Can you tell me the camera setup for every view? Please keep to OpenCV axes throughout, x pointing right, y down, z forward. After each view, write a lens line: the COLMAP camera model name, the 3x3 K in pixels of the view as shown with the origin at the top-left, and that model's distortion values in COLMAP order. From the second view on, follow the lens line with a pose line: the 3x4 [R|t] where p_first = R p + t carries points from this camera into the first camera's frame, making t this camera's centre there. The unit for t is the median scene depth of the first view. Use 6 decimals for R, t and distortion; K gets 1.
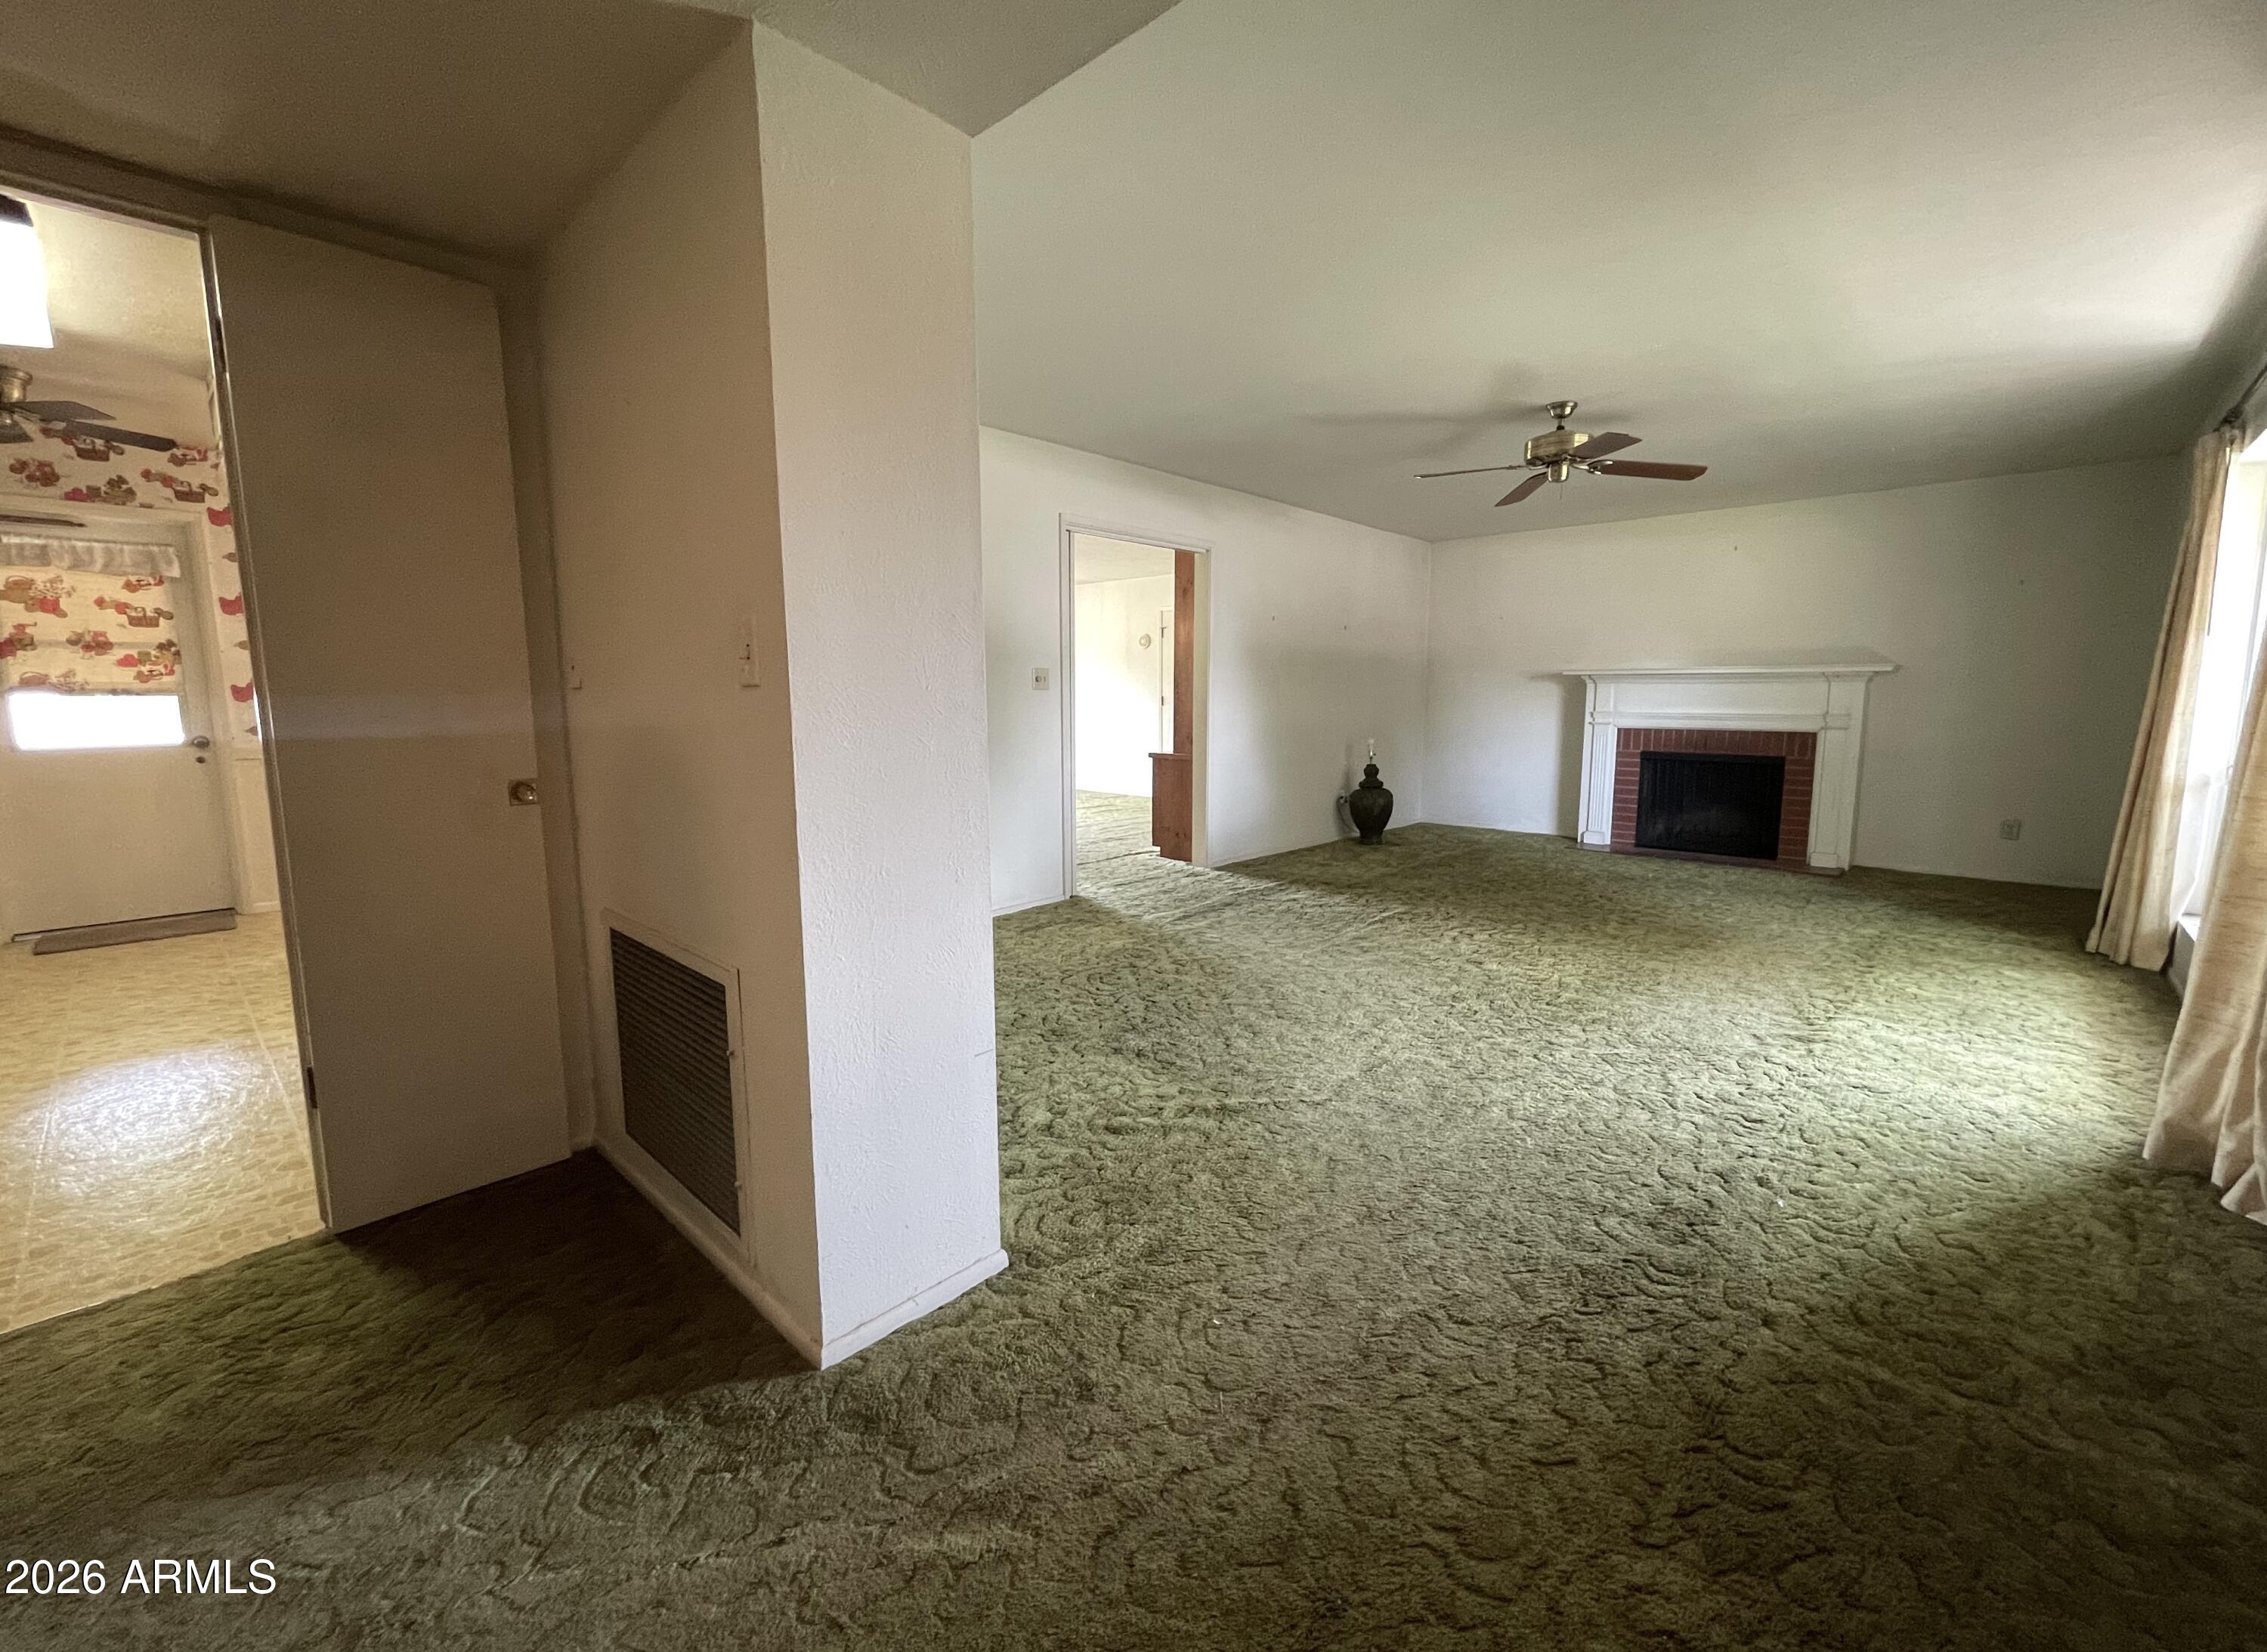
lens RADIAL K [[957.8, 0, 1133.5], [0, 957.8, 826.0], [0, 0, 1]] dist [-0.000143, -0.000039]
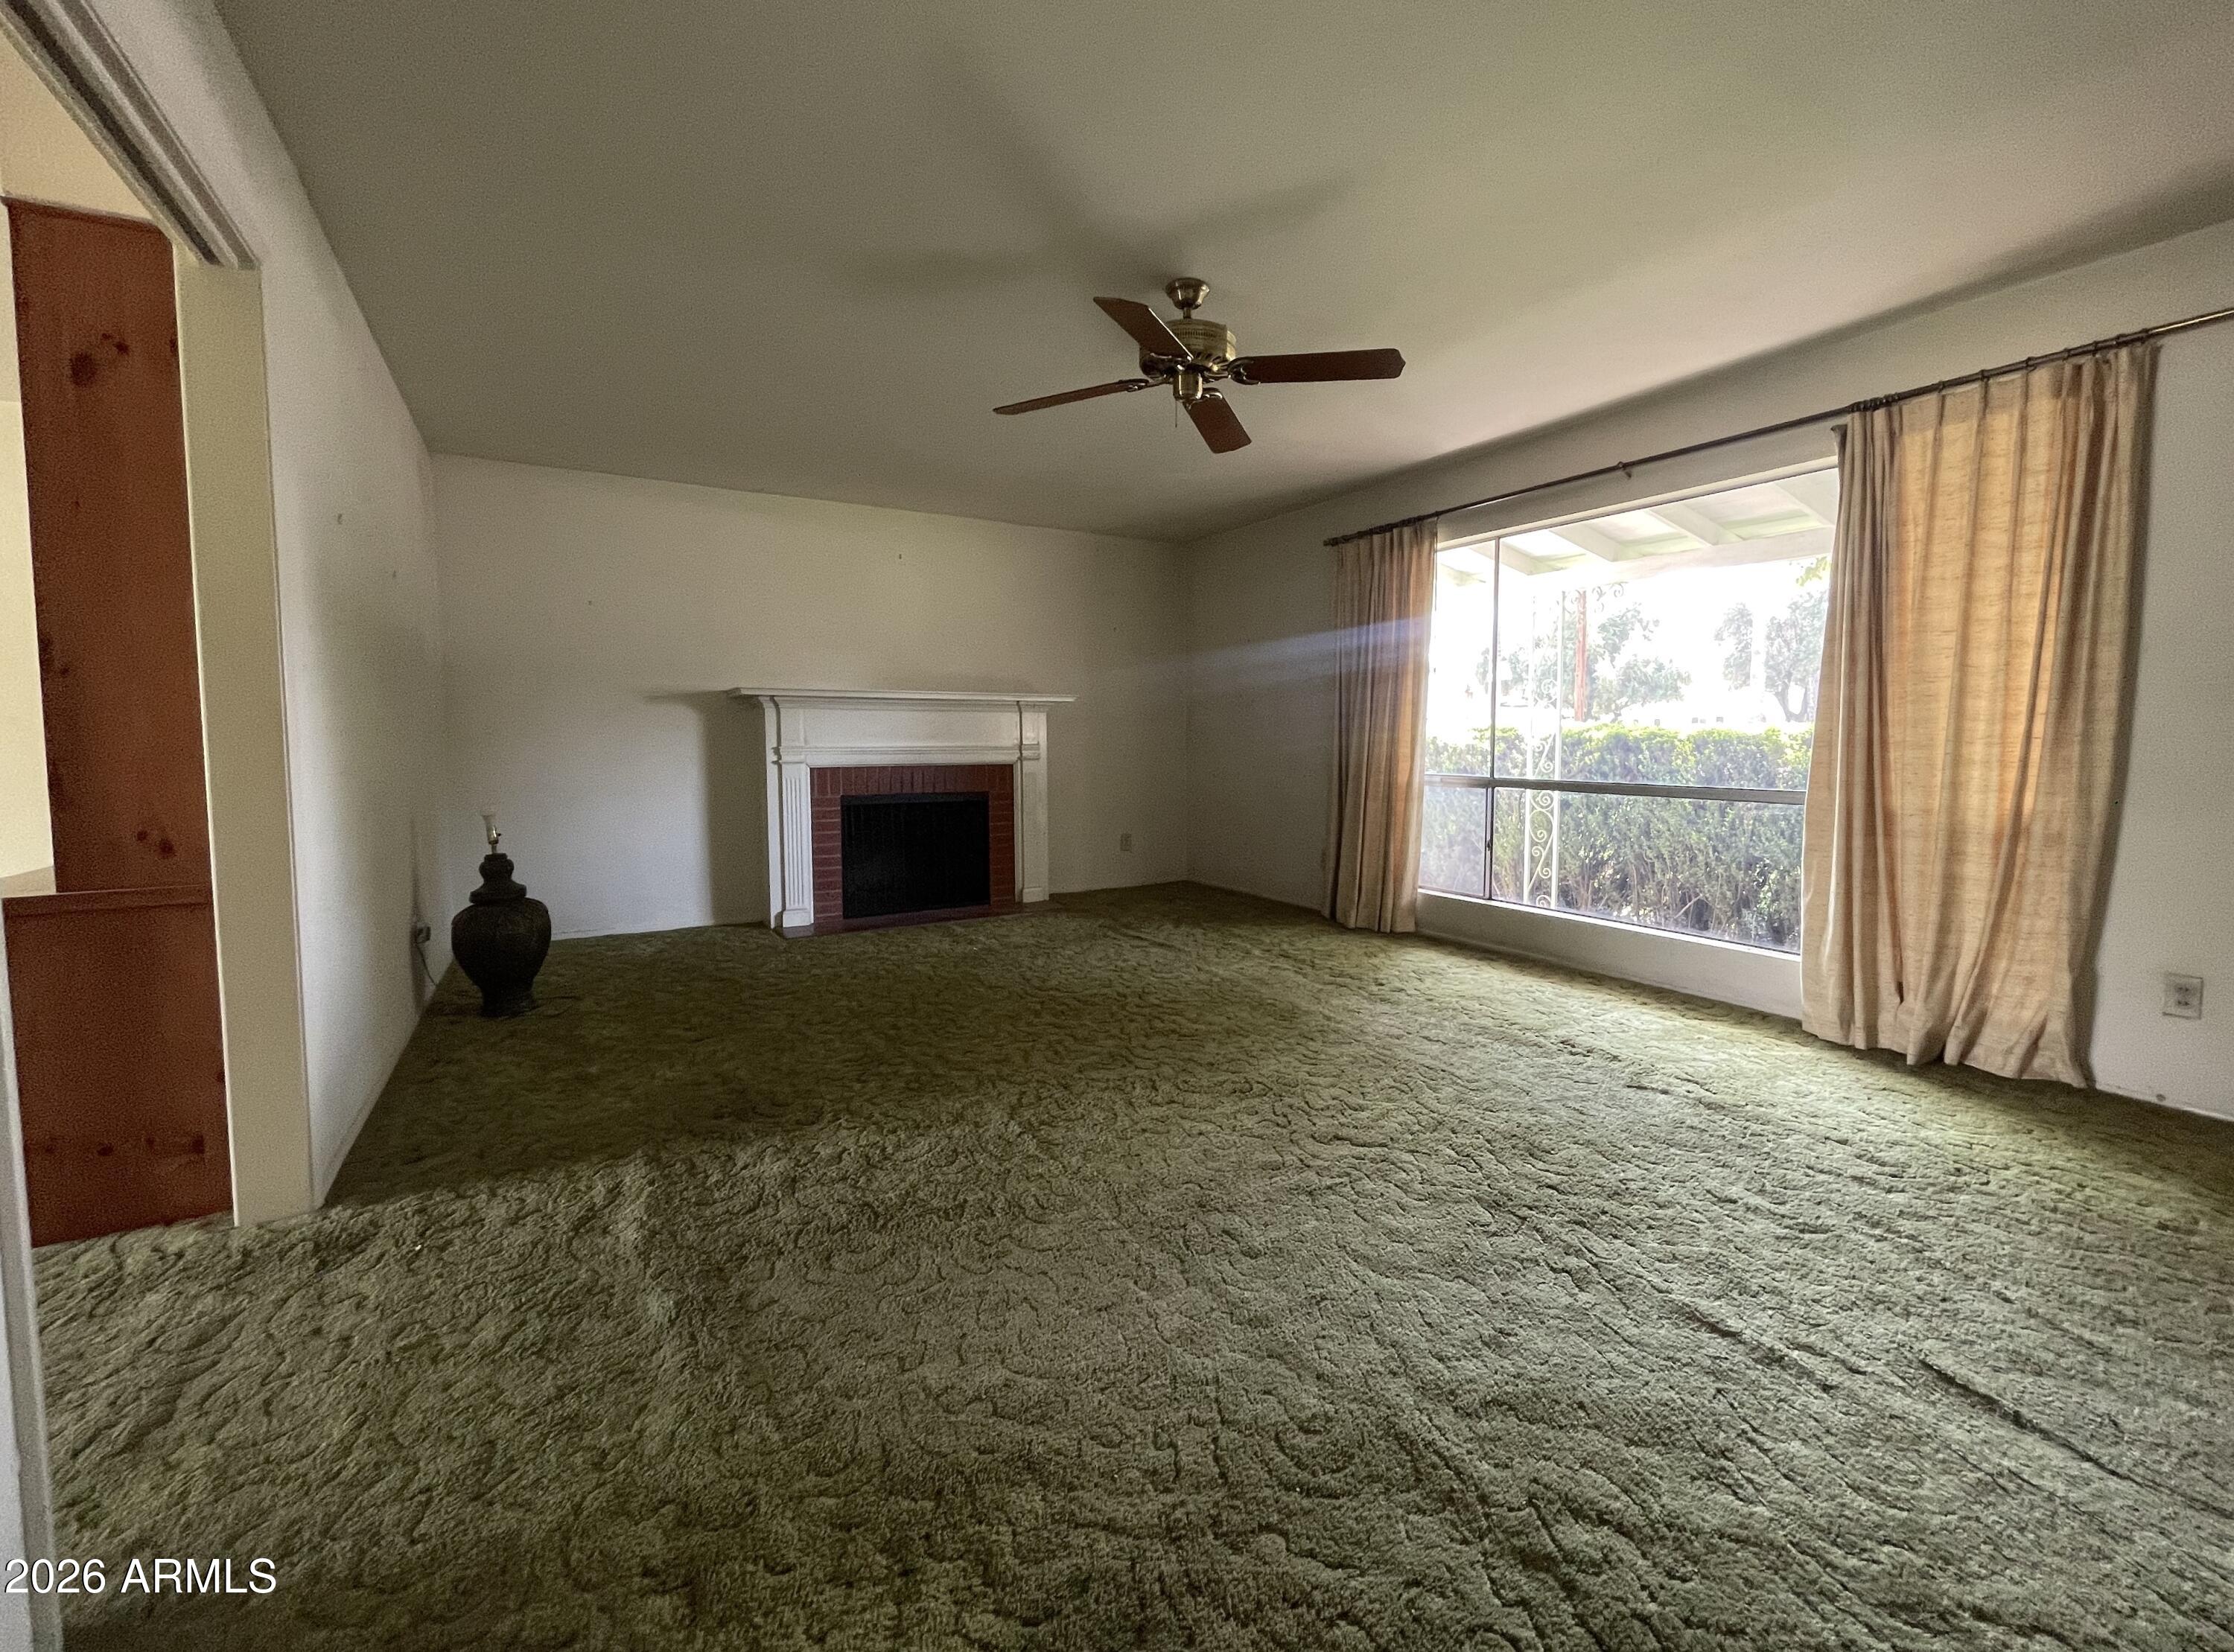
lens RADIAL K [[948.3, 0, 1123.0], [0, 948.3, 800.9], [0, 0, 1]] dist [0.002347, 0.000108]
pose [[0.255973, -0.062870, 0.964637, -0.159734], [0.133992, 0.990558, 0.029004, -0.068807], [-0.957353, 0.121830, 0.261980, 0.606431]]
